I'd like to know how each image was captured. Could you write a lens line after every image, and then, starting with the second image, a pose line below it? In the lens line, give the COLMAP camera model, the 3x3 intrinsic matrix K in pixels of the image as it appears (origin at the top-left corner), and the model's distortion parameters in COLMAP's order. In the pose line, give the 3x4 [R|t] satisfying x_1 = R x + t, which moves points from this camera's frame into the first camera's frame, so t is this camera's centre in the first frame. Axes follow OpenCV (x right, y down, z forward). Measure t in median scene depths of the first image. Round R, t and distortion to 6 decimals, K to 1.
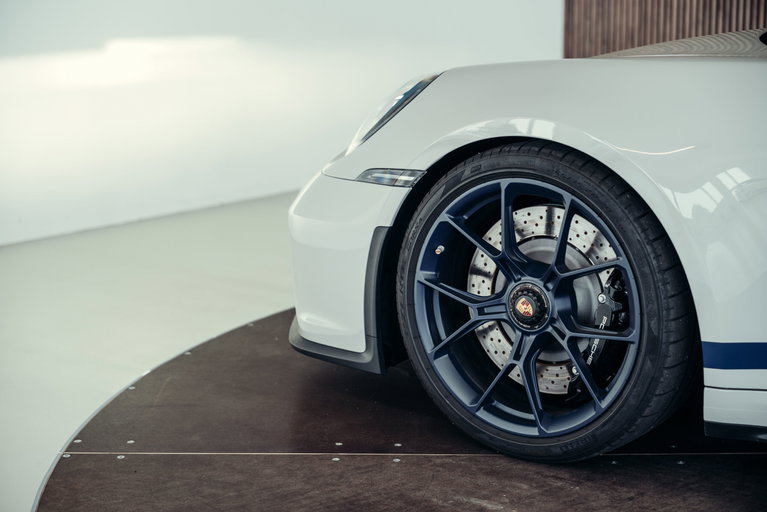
lens RADIAL K [[1492.5, 0, 383.5], [0, 1492.5, 256.0], [0, 0, 1]] dist [0.061986, 0.058085]
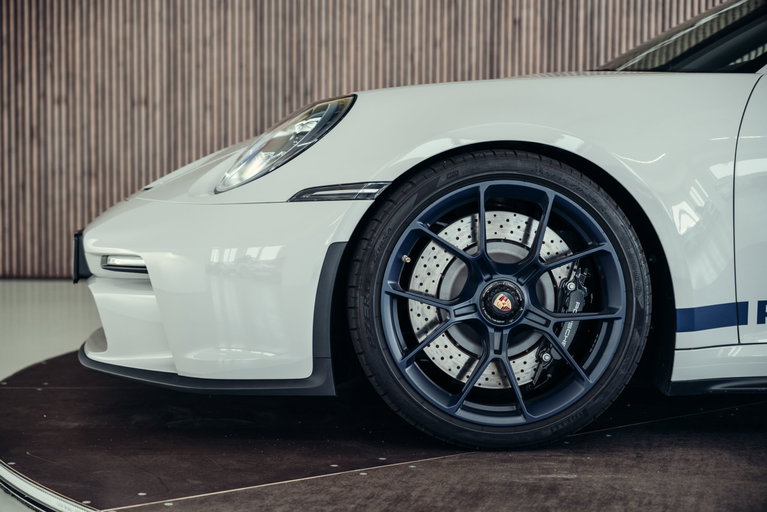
lens RADIAL K [[1492.5, 0, 383.5], [0, 1492.5, 256.0], [0, 0, 1]] dist [0.061986, 0.058085]
pose [[0.759480, -0.032699, 0.649708, -0.660988], [0.119198, 0.988822, -0.089571, 0.086605], [-0.639517, 0.145471, 0.754888, 0.246024]]
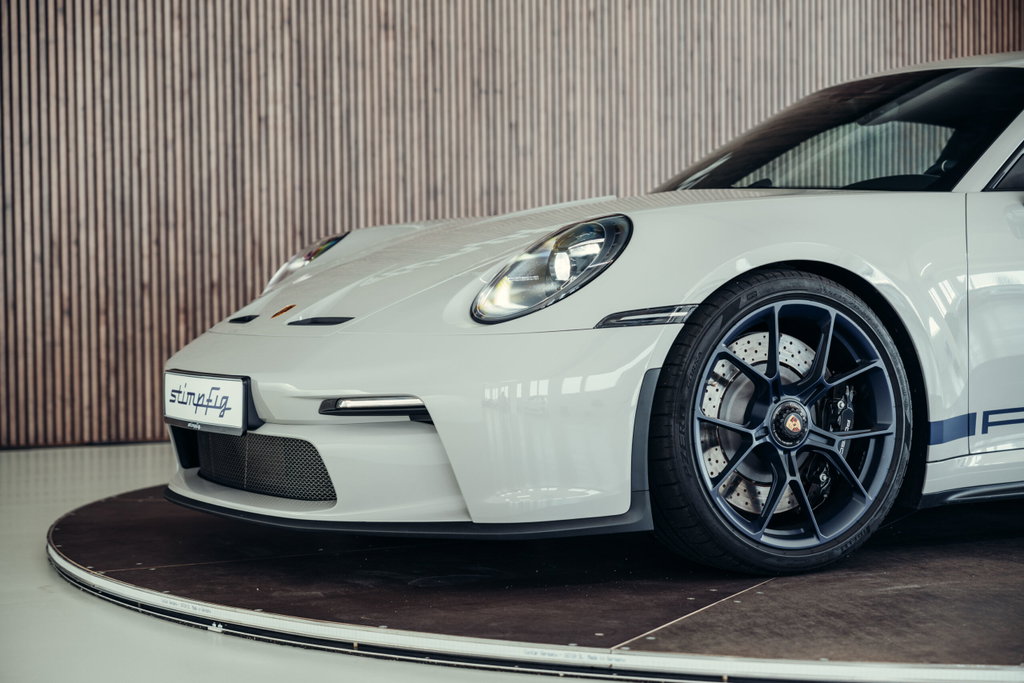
lens RADIAL K [[1992.5, 0, 512.0], [0, 1992.5, 341.5], [0, 0, 1]] dist [0.061986, 0.058085]
pose [[0.413012, -0.028059, 0.910293, -1.263790], [0.192756, 0.979574, -0.057262, 0.019686], [-0.890093, 0.199115, 0.409984, 0.589627]]
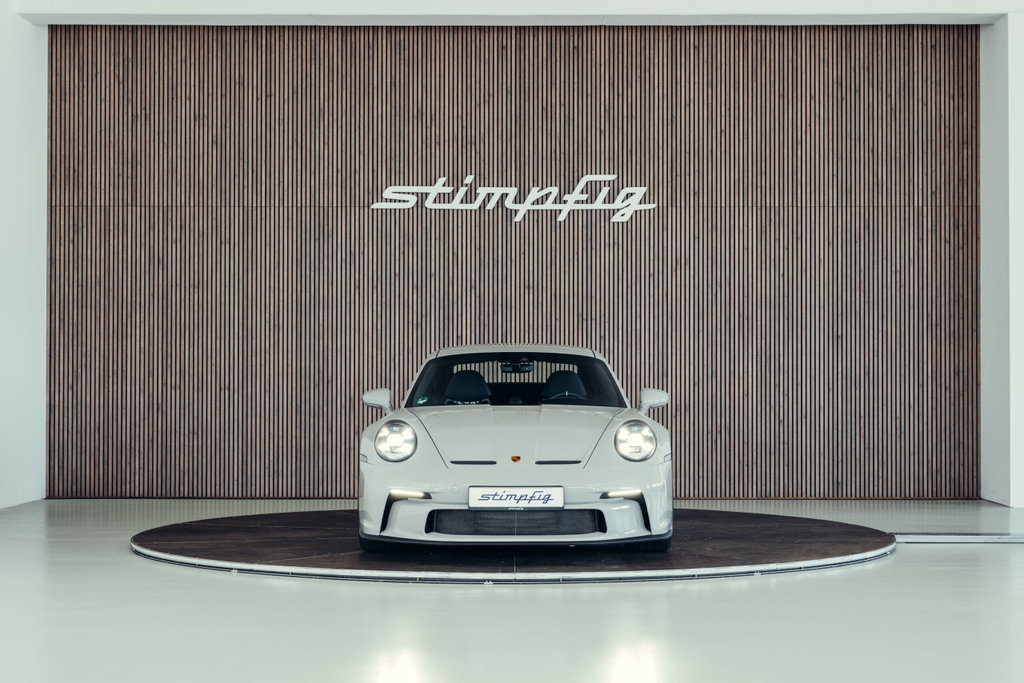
lens RADIAL K [[1731.8, 0, 512.0], [0, 1731.8, 341.5], [0, 0, 1]] dist [0.023108, 0.041189]
pose [[-0.571522, 0.025363, 0.820195, -2.505808], [0.168797, 0.981781, 0.087261, -0.605214], [-0.803038, 0.188318, -0.565390, 3.097712]]
